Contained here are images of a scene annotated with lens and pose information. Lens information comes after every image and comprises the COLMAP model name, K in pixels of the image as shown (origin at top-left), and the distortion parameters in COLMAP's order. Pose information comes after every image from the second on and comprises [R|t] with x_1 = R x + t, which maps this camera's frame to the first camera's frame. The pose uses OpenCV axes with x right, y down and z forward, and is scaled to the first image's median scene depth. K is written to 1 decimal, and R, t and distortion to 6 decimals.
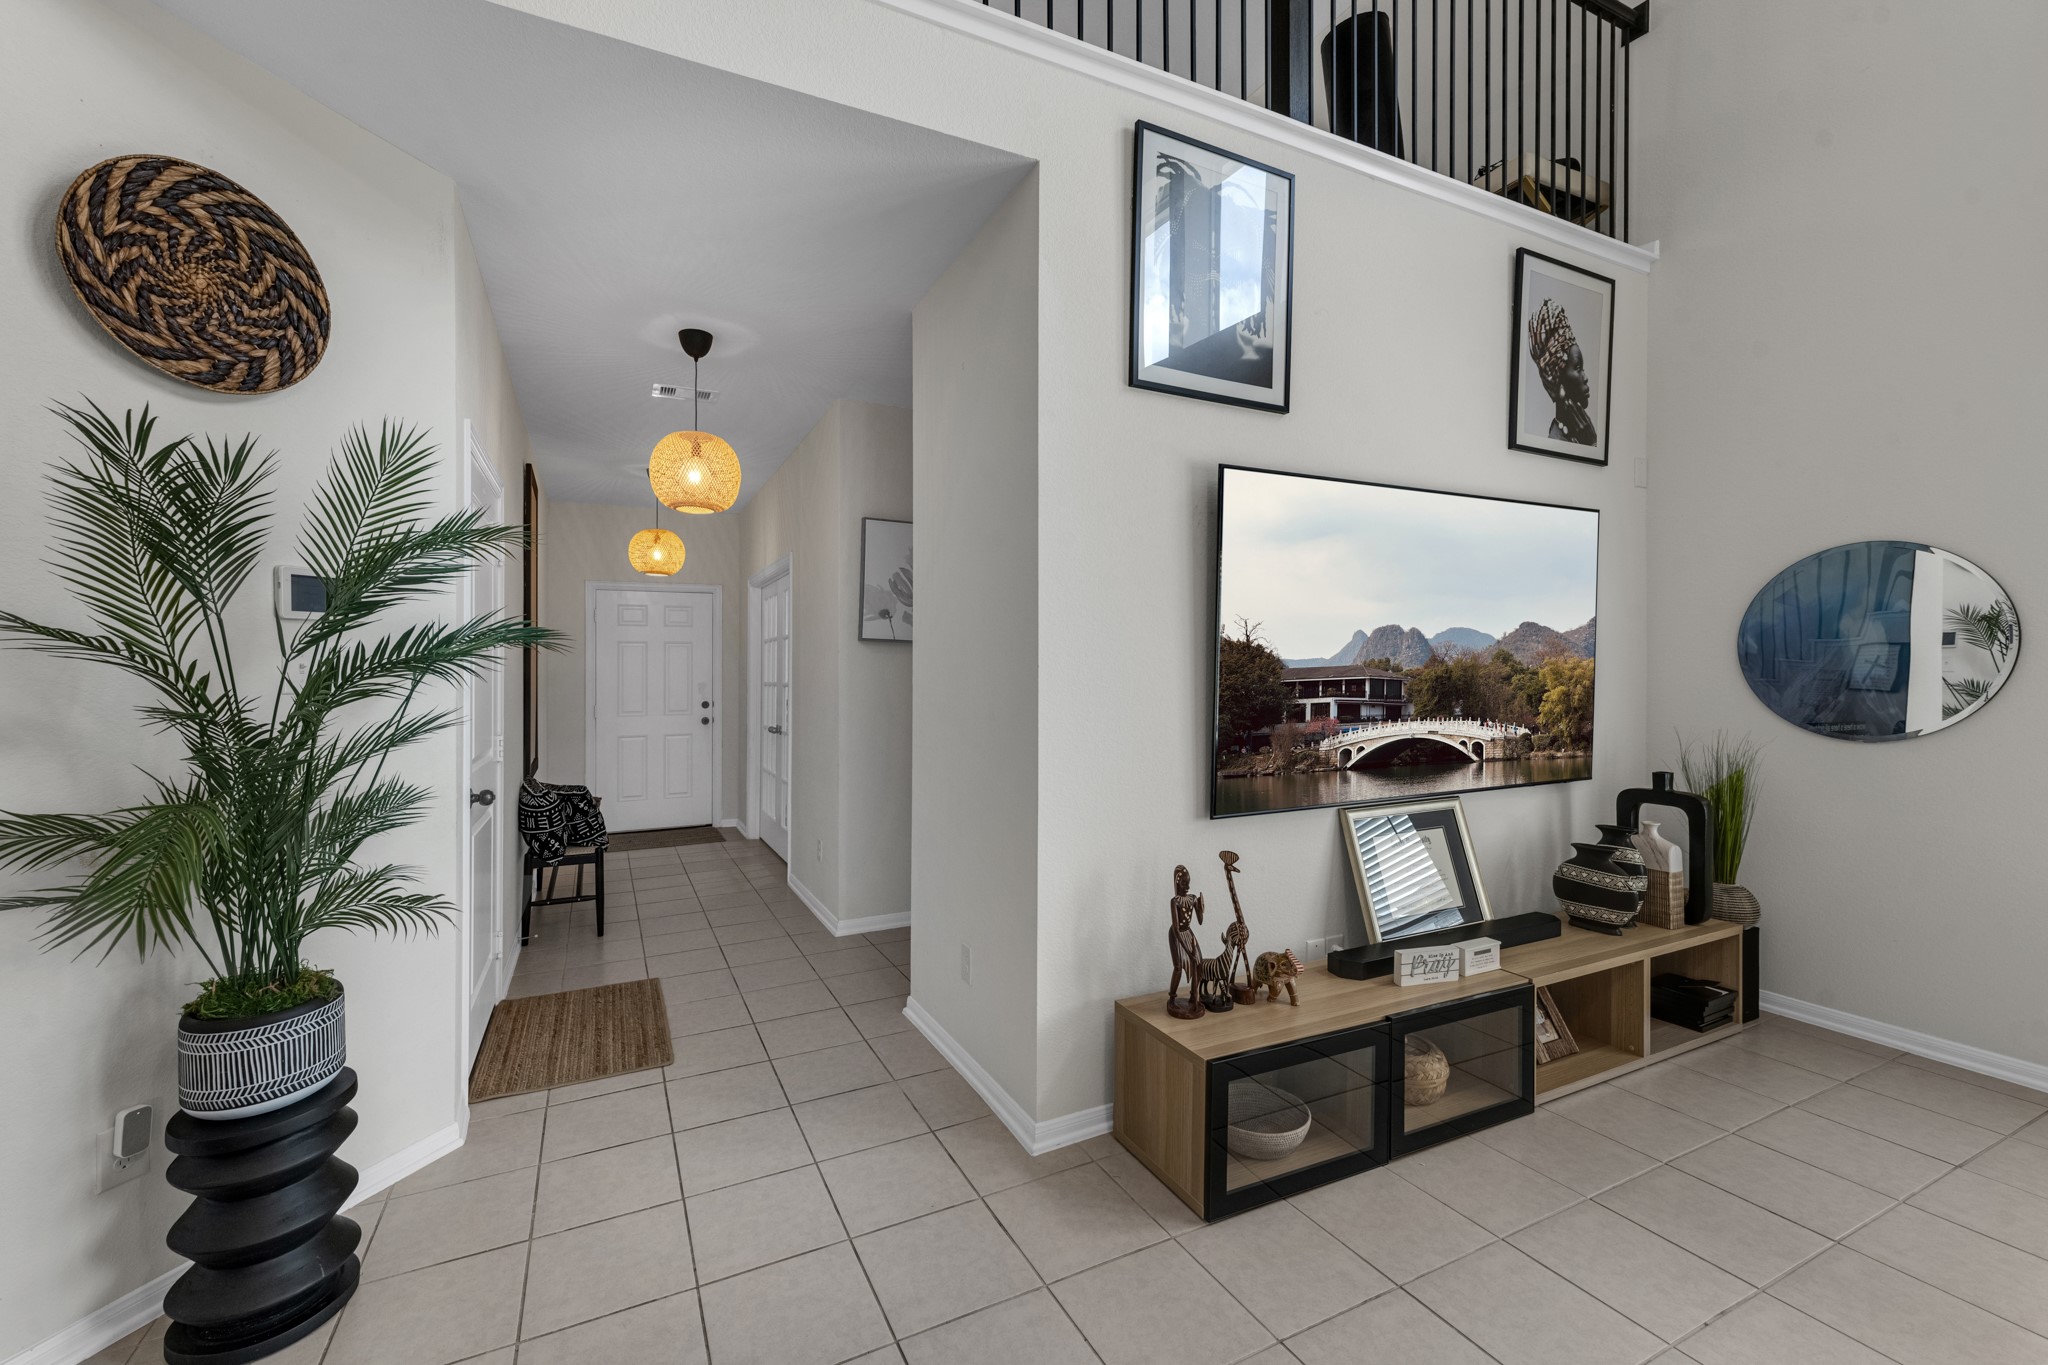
lens RADIAL K [[839.6, 0, 1023.9], [0, 839.6, 677.1], [0, 0, 1]] dist [0.002814, 0.000028]
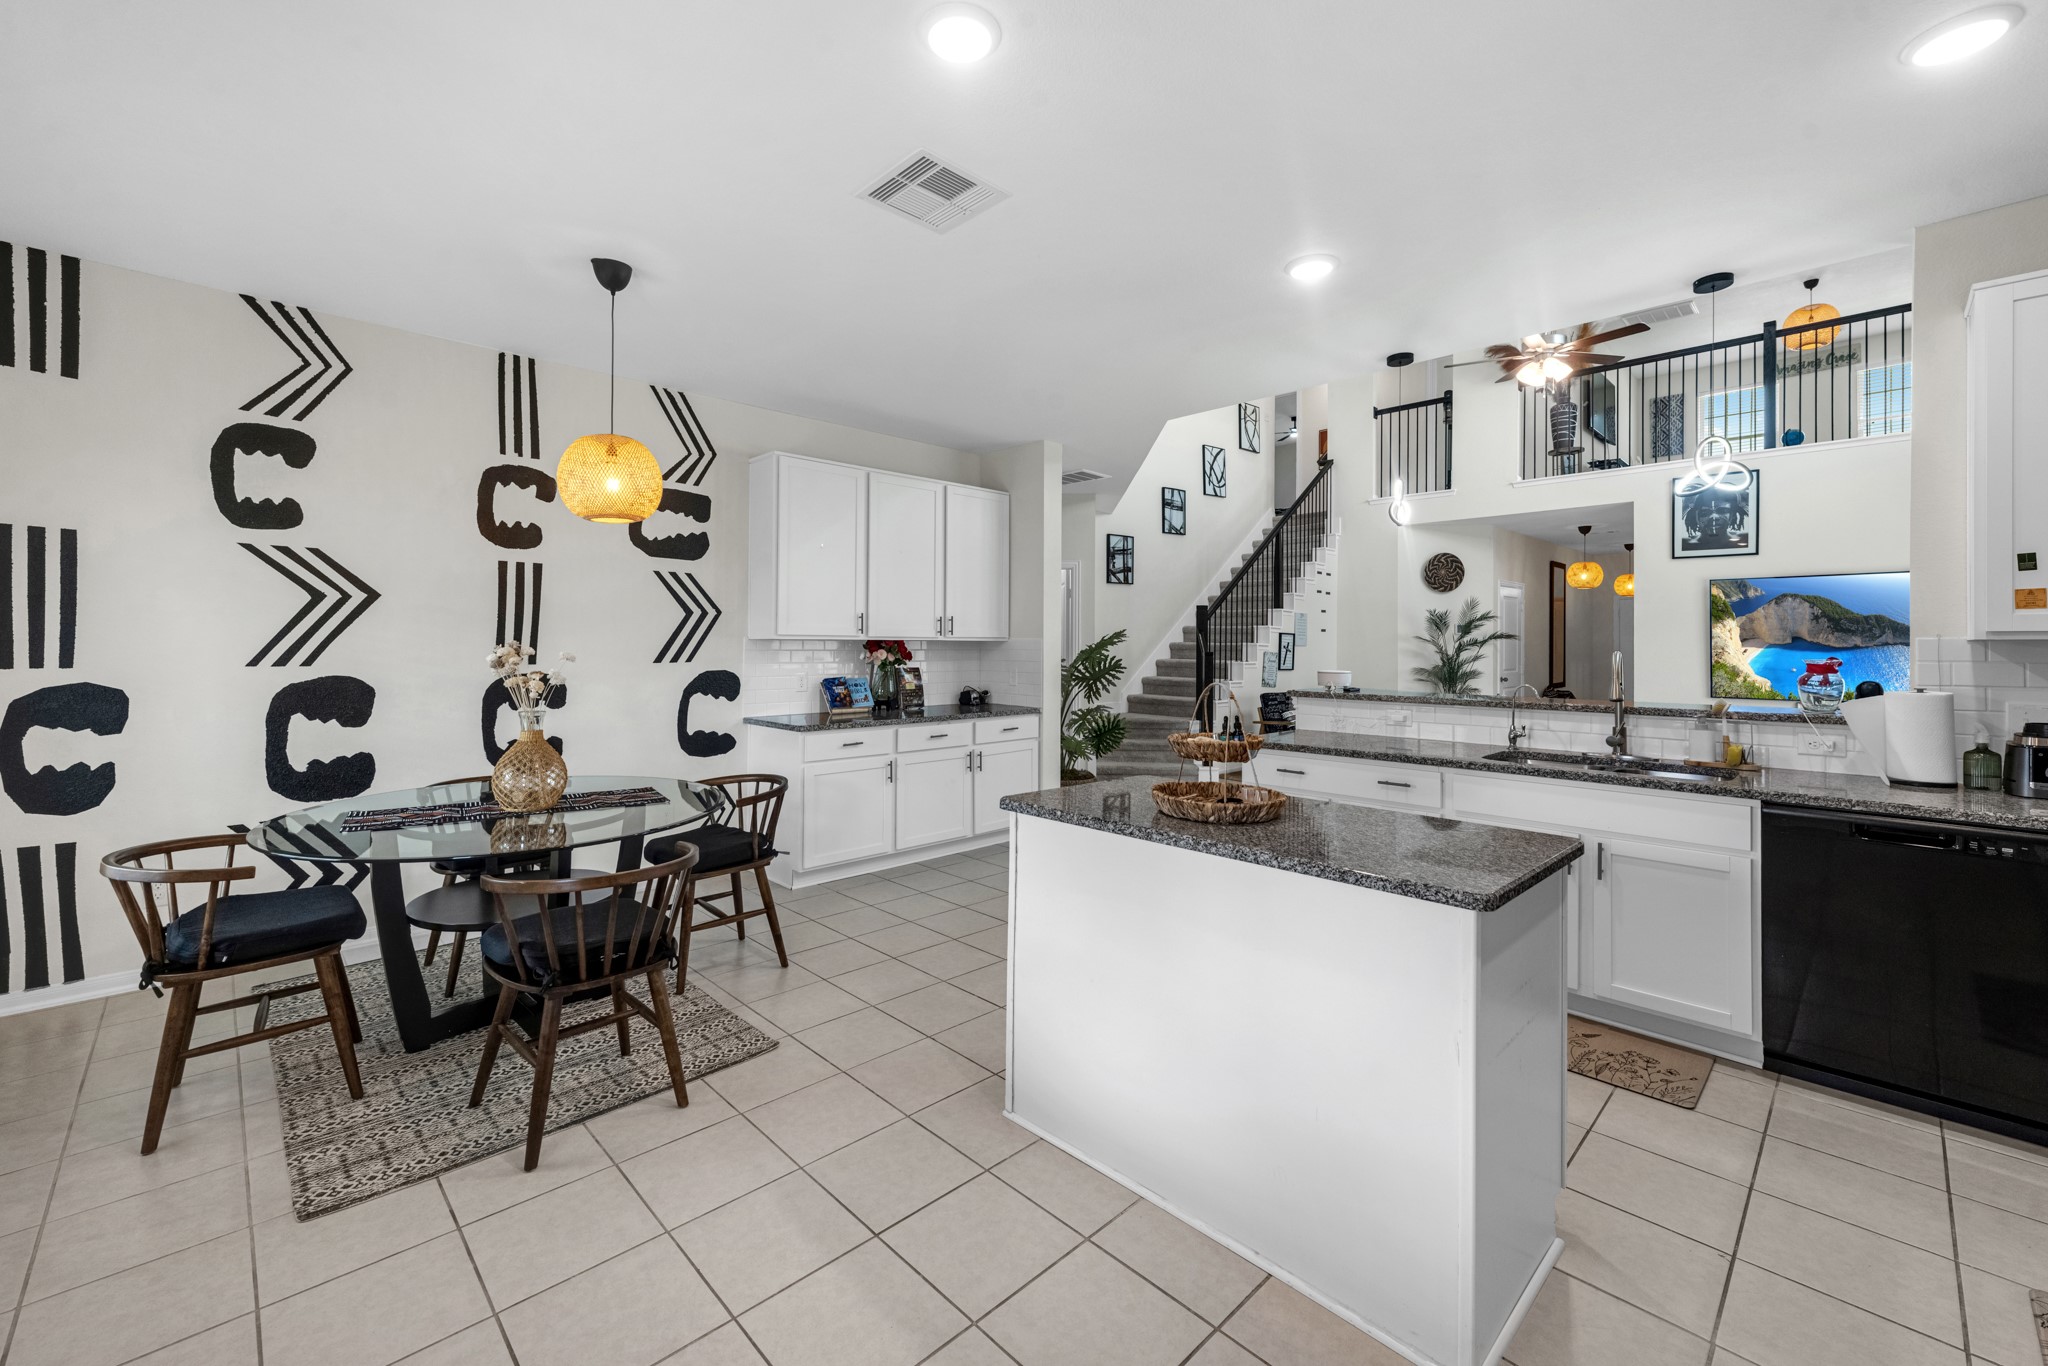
lens RADIAL K [[829.9, 0, 1021.0], [0, 829.9, 640.0], [0, 0, 1]] dist [0.008581, 0.000046]
pose [[0.313307, 0.003038, -0.949647, 2.438866], [-0.013169, 0.999913, -0.001146, 0.002338], [0.949560, 0.012865, 0.313320, -2.435231]]
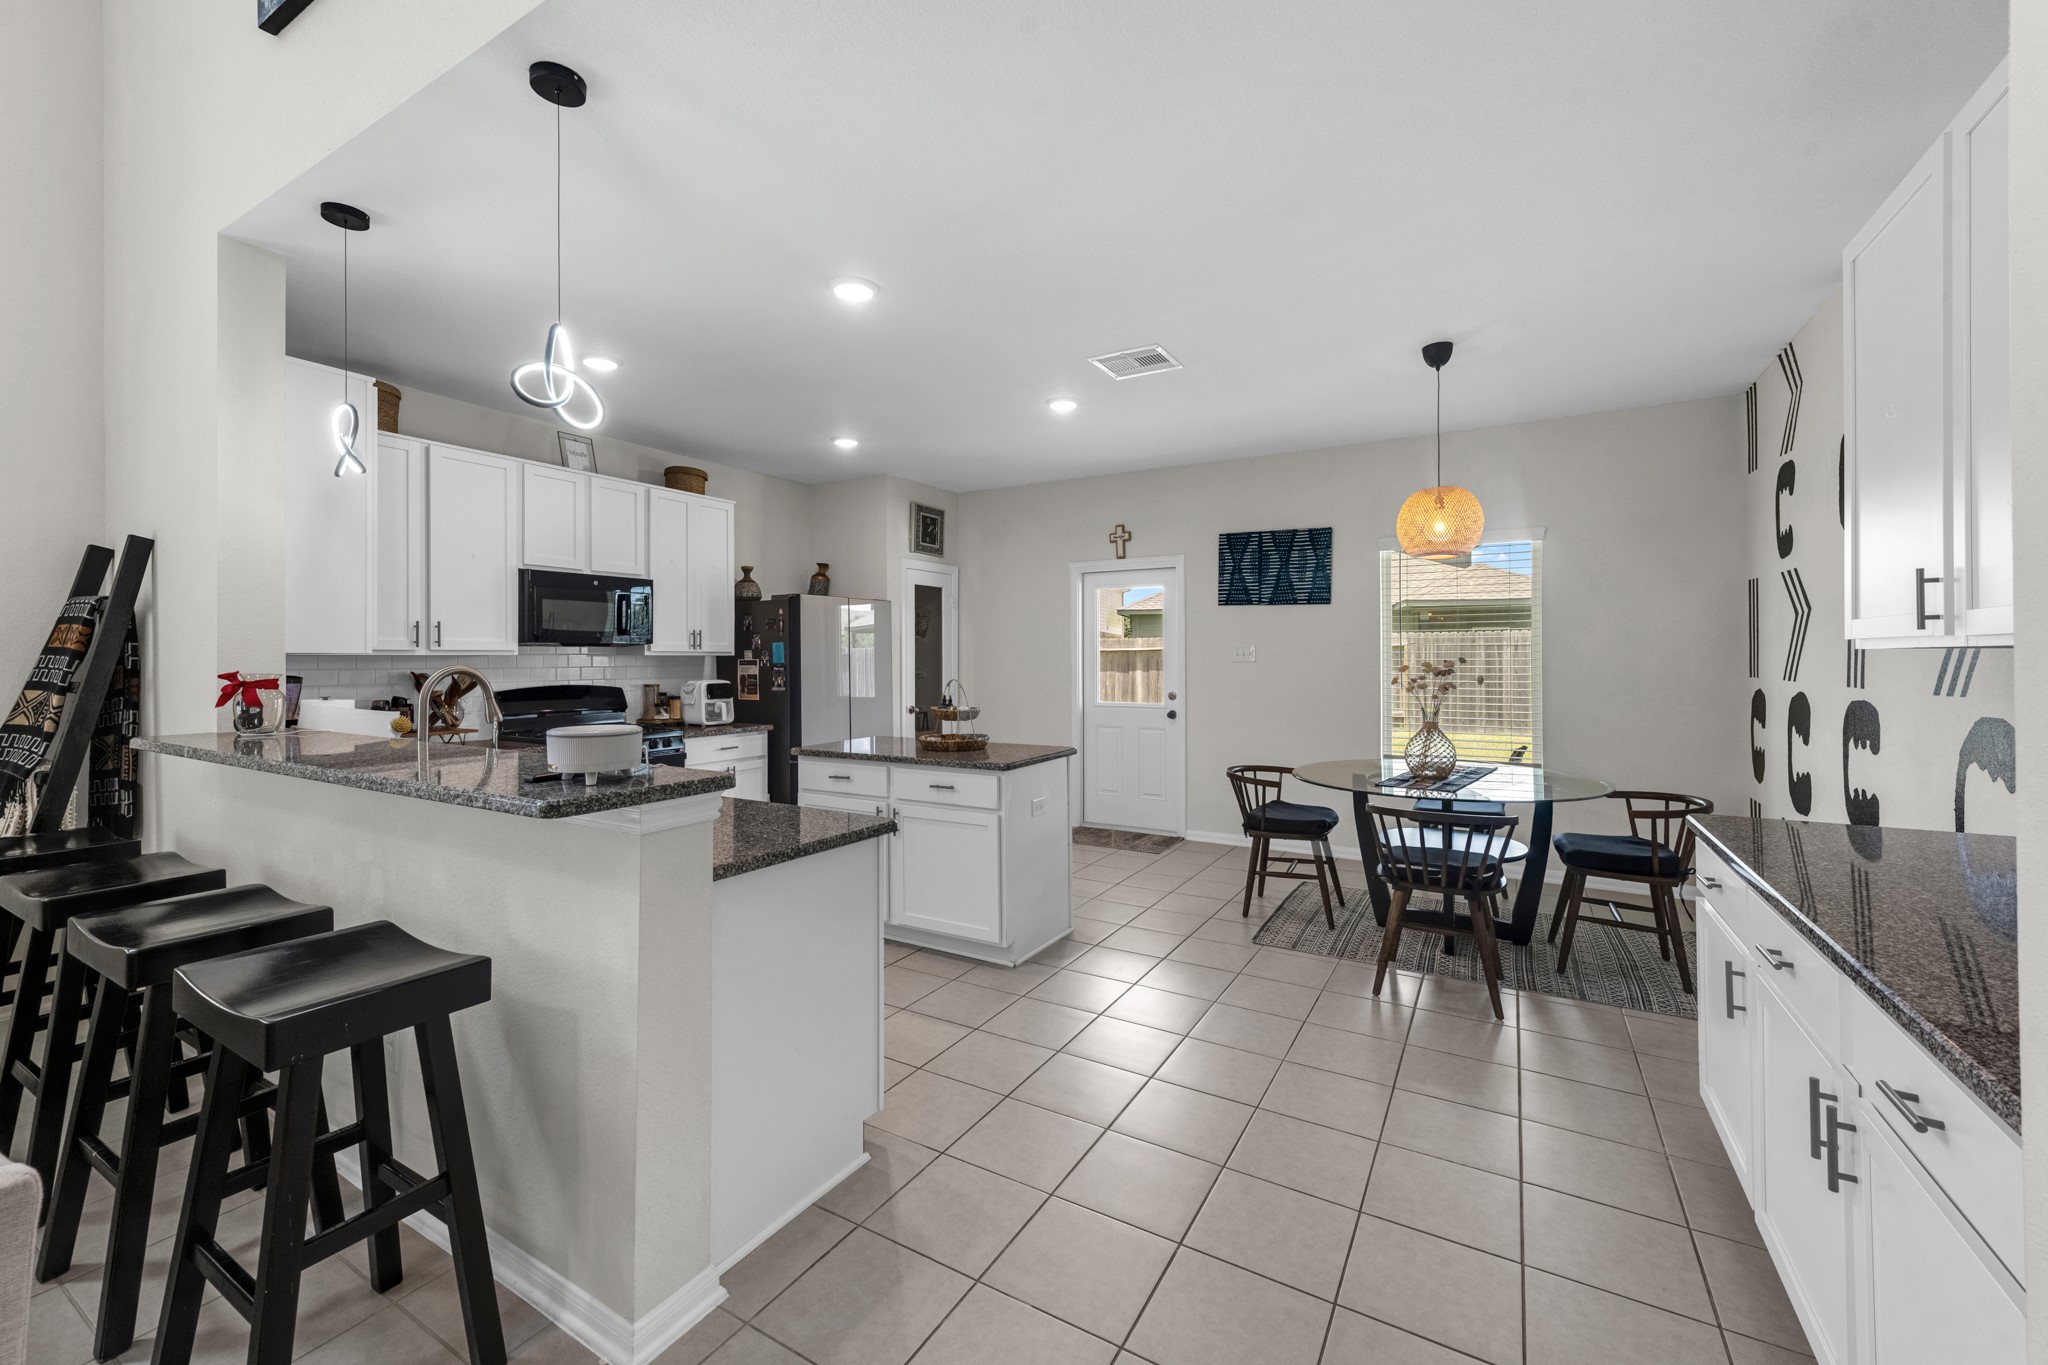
lens RADIAL K [[839.7, 0, 1009.6], [0, 839.7, 650.1], [0, 0, 1]] dist [0.007435, -0.000017]
pose [[-0.546477, 0.017099, 0.837300, 0.142628], [0.012269, 0.999848, -0.012412, 0.006666], [-0.837384, 0.003490, -0.546603, -1.103814]]
